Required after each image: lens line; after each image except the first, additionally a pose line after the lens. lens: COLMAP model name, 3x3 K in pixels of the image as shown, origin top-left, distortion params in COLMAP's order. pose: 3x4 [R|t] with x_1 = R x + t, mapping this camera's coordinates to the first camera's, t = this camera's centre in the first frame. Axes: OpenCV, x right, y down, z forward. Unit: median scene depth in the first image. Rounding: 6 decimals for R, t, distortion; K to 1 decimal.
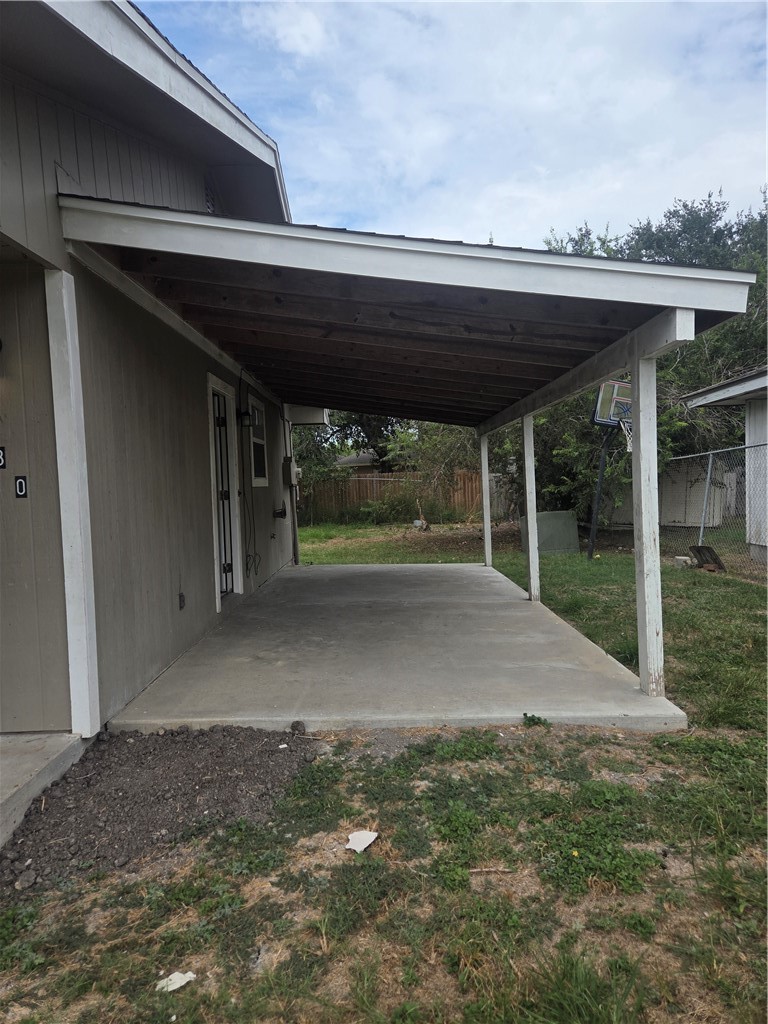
lens RADIAL K [[691.2, 0, 379.7], [0, 691.2, 515.4], [0, 0, 1]] dist [0.060901, -0.034861]
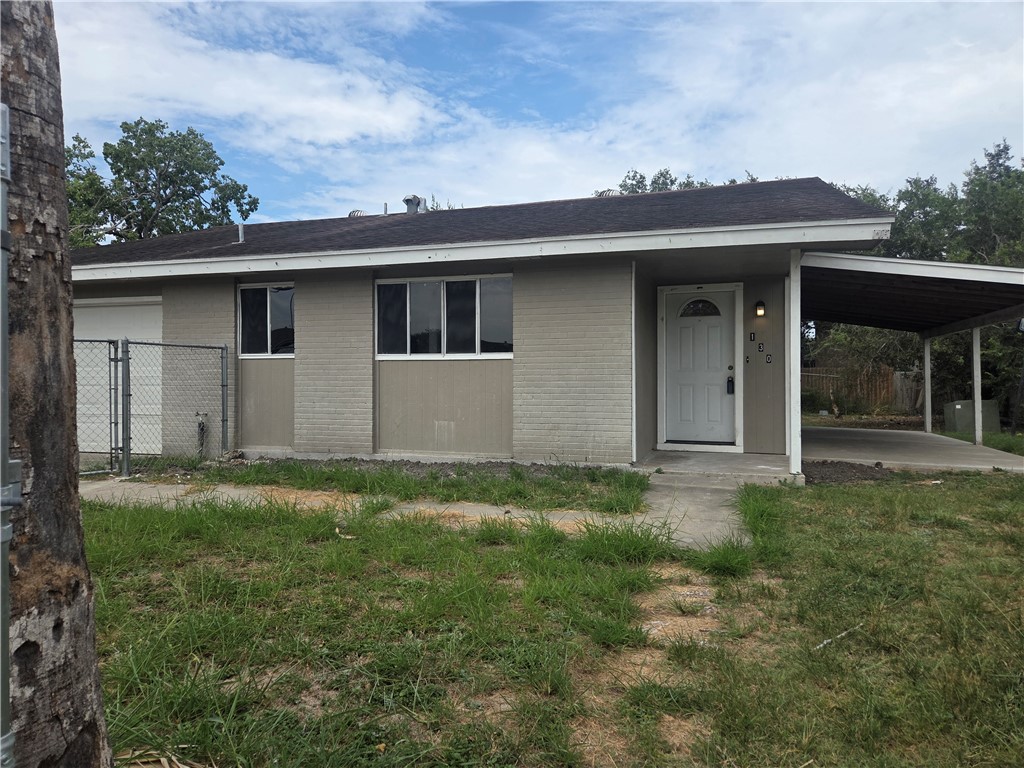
lens RADIAL K [[691.2, 0, 516.1], [0, 691.2, 380.0], [0, 0, 1]] dist [0.060901, -0.034861]
pose [[0.954206, 0.033322, -0.297289, -0.205482], [-0.047302, 0.998081, -0.039955, 0.060475], [0.295388, 0.052188, 0.953951, -0.566702]]
